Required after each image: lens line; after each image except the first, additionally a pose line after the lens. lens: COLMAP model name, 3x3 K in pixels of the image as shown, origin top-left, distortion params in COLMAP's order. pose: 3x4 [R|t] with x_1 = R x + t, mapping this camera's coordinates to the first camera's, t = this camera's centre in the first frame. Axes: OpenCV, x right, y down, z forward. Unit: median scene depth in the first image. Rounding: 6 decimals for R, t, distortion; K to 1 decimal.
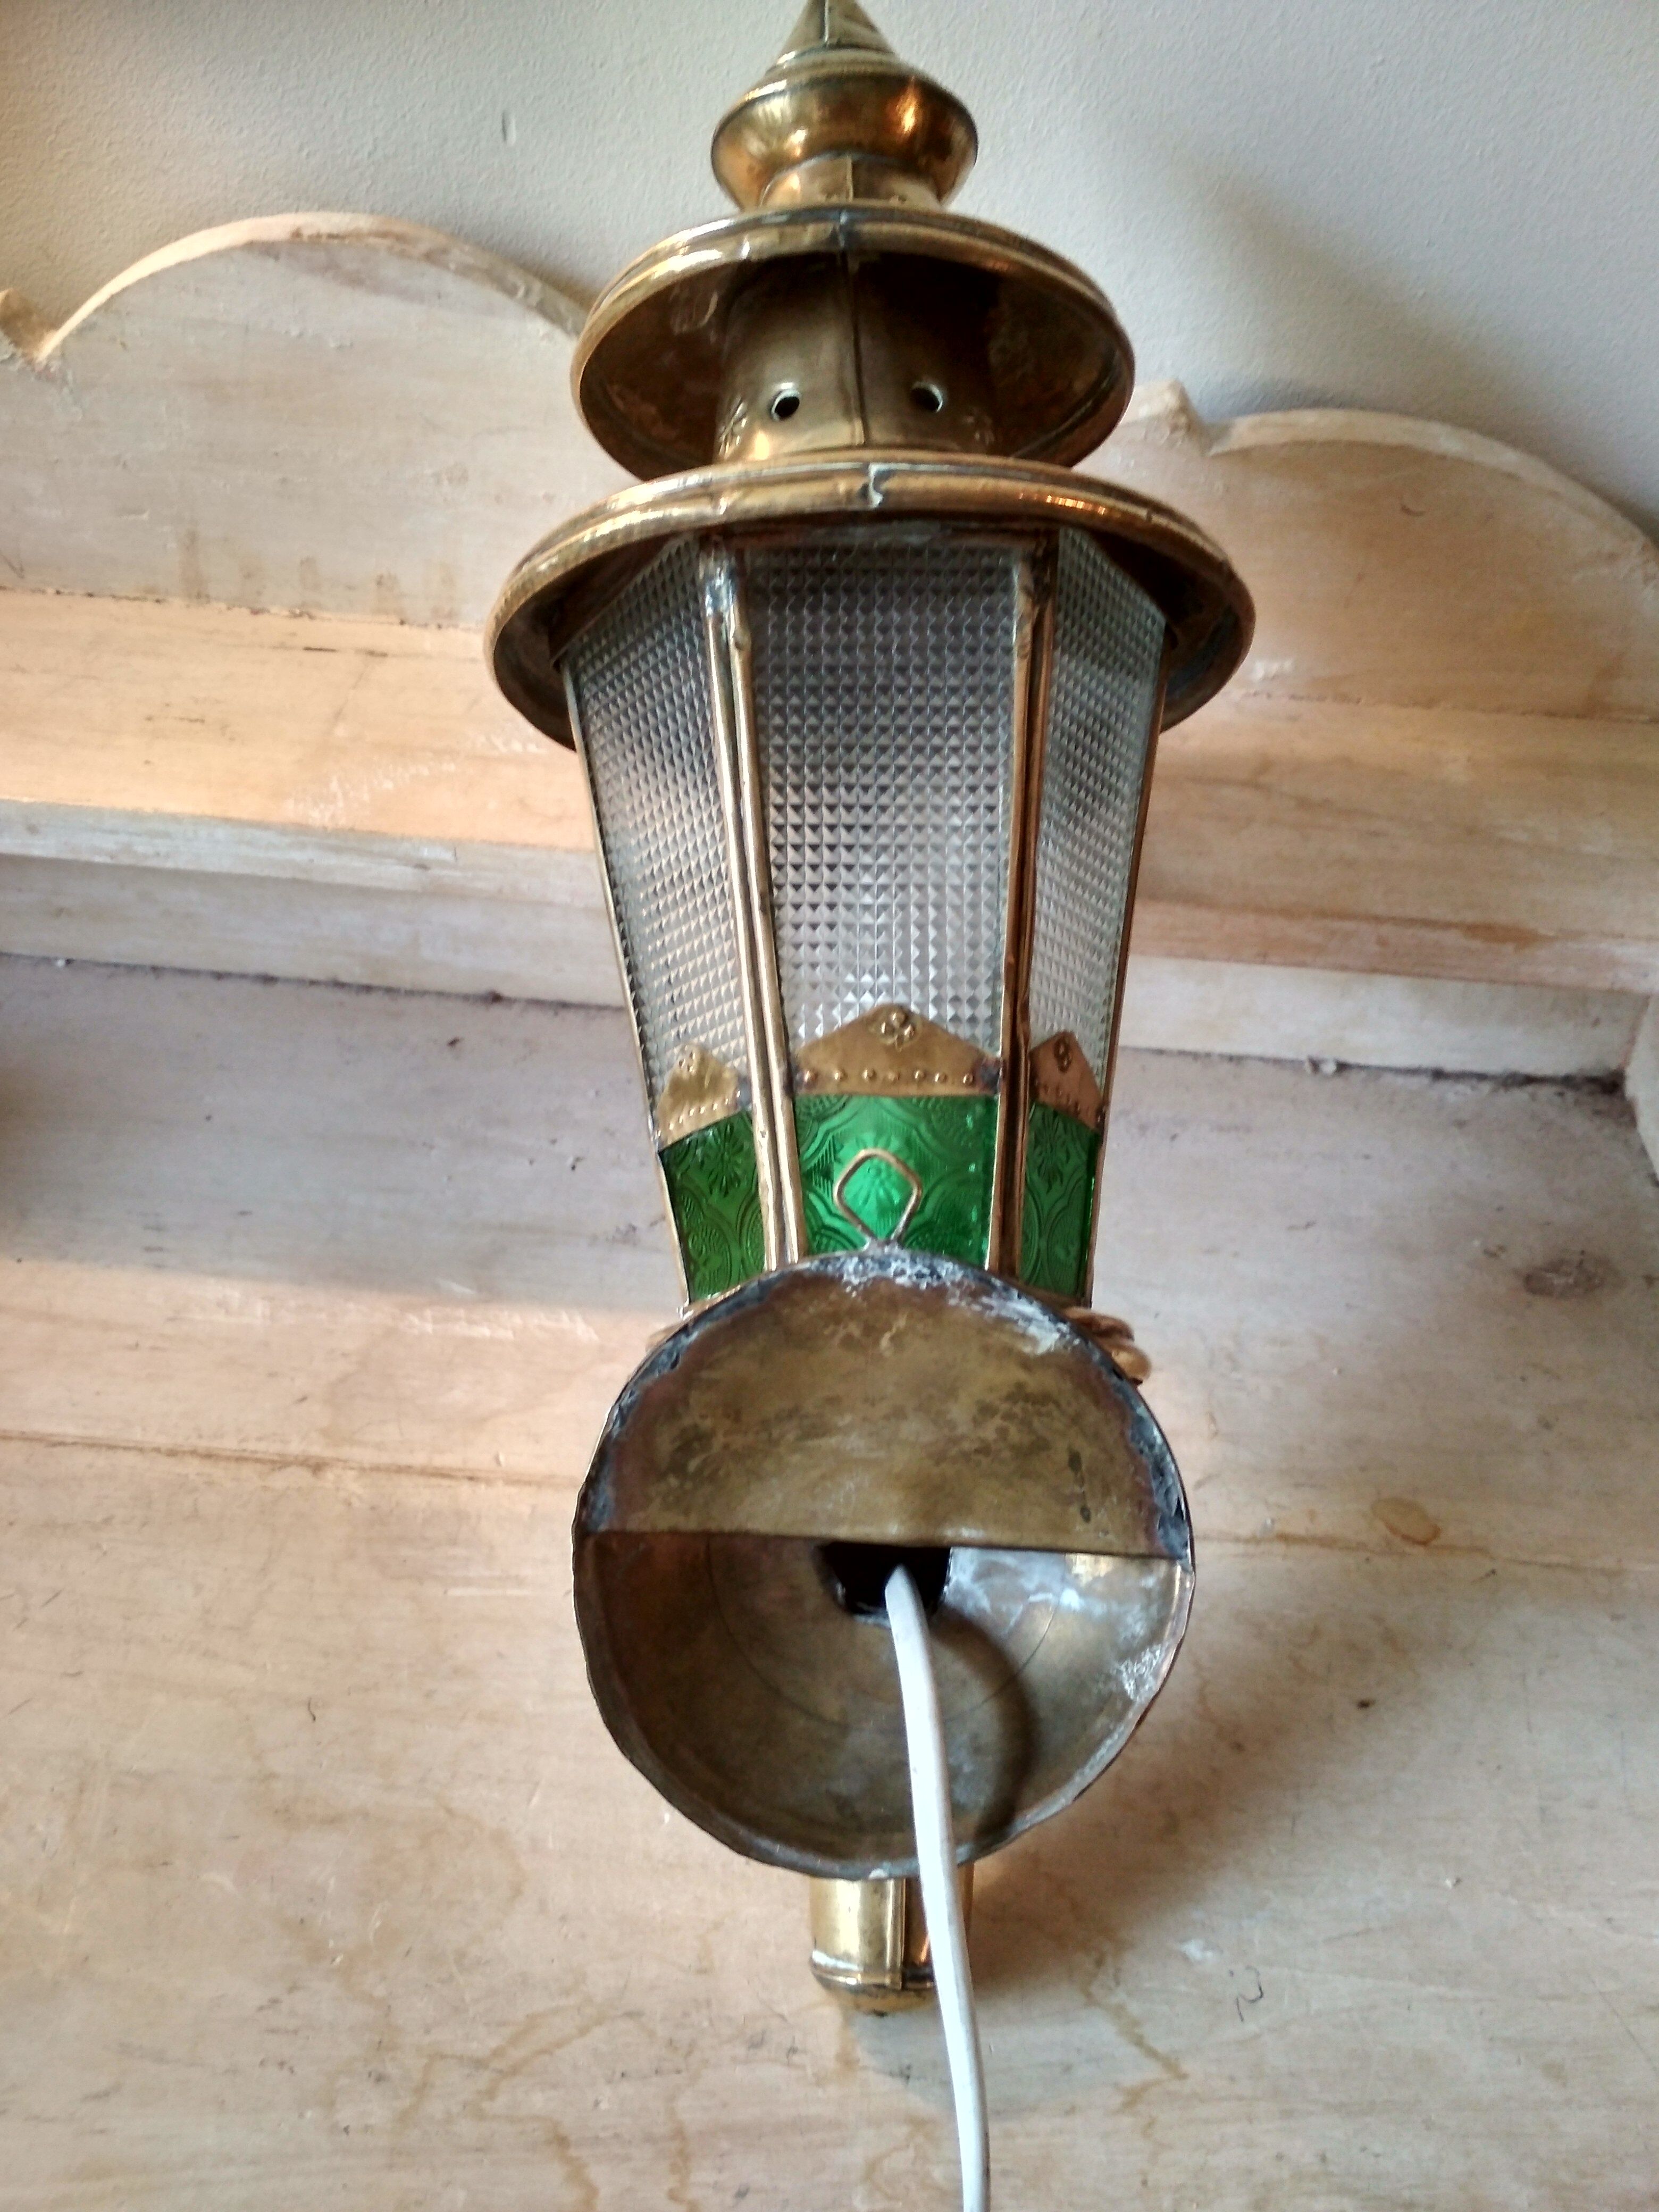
lens RADIAL K [[2073.6, 0, 803.1], [0, 2073.6, 1158.8], [0, 0, 1]] dist [-0.045995, 0.000000]
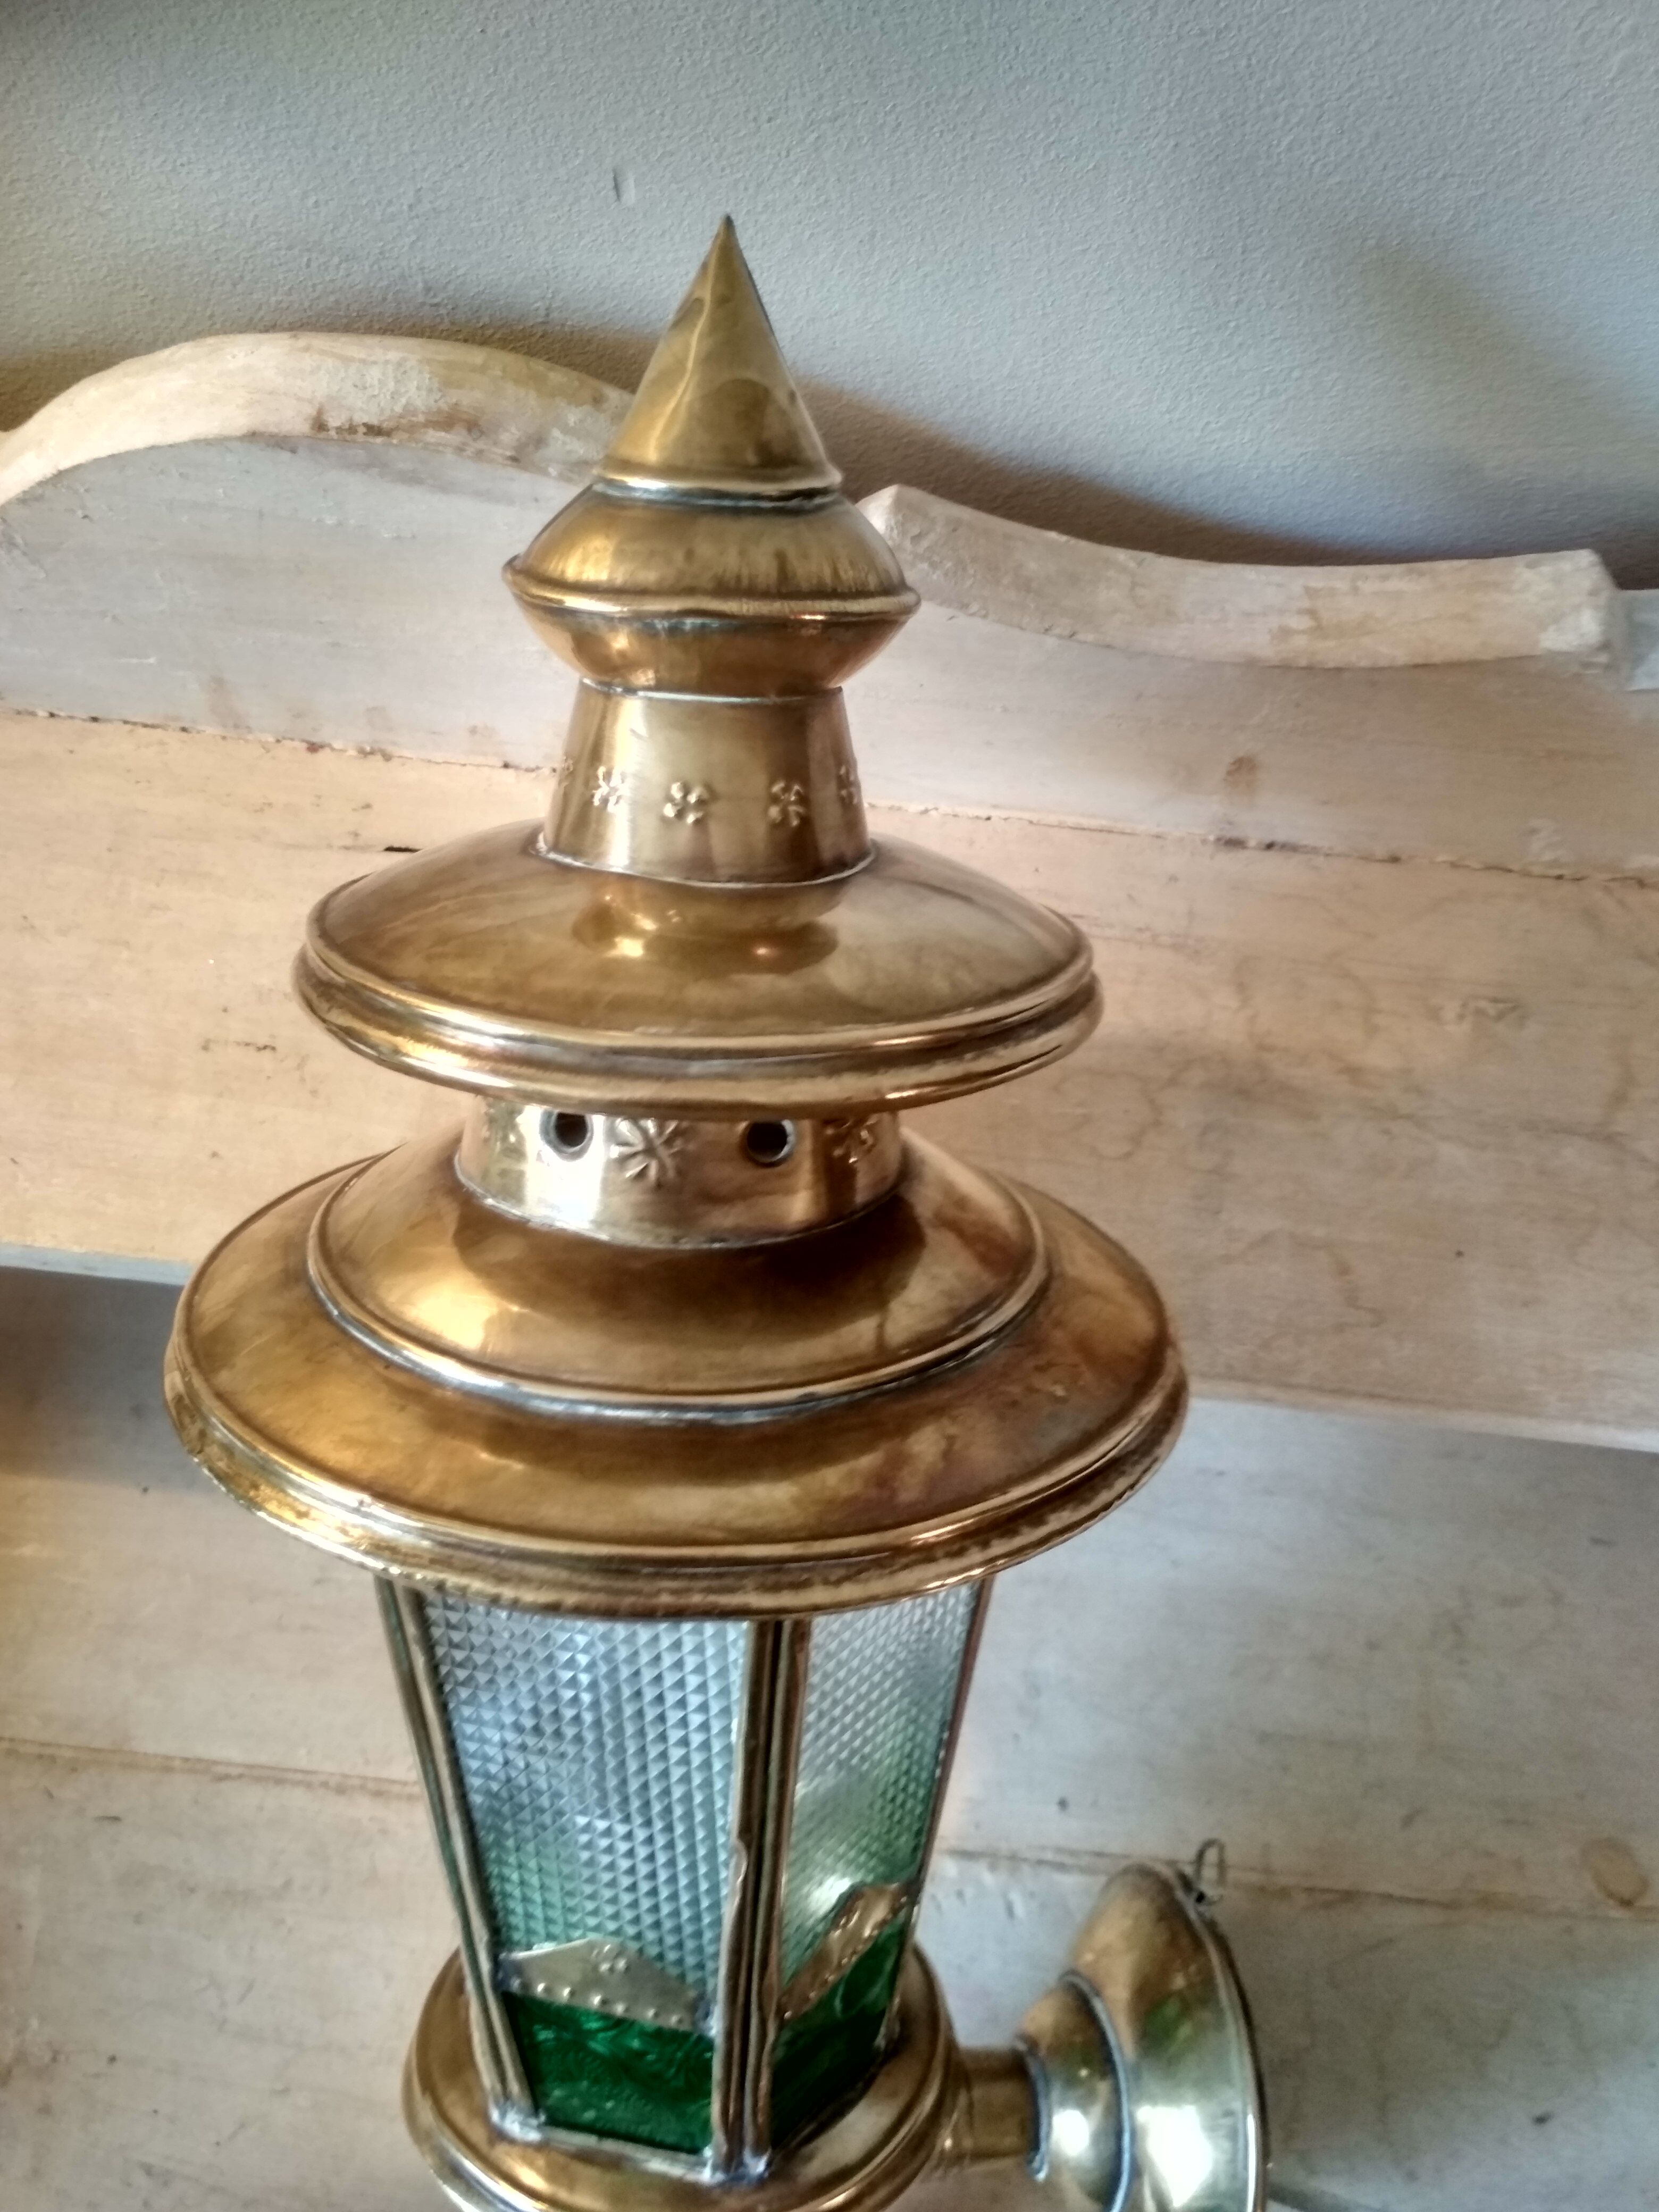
lens RADIAL K [[2073.6, 0, 817.4], [0, 2073.6, 1153.4], [0, 0, 1]] dist [-0.045995, 0.000000]
pose [[0.998904, 0.027347, -0.037992, -0.051576], [-0.005009, 0.869391, 0.494100, -0.562781], [0.046542, -0.493368, 0.868575, 0.300978]]
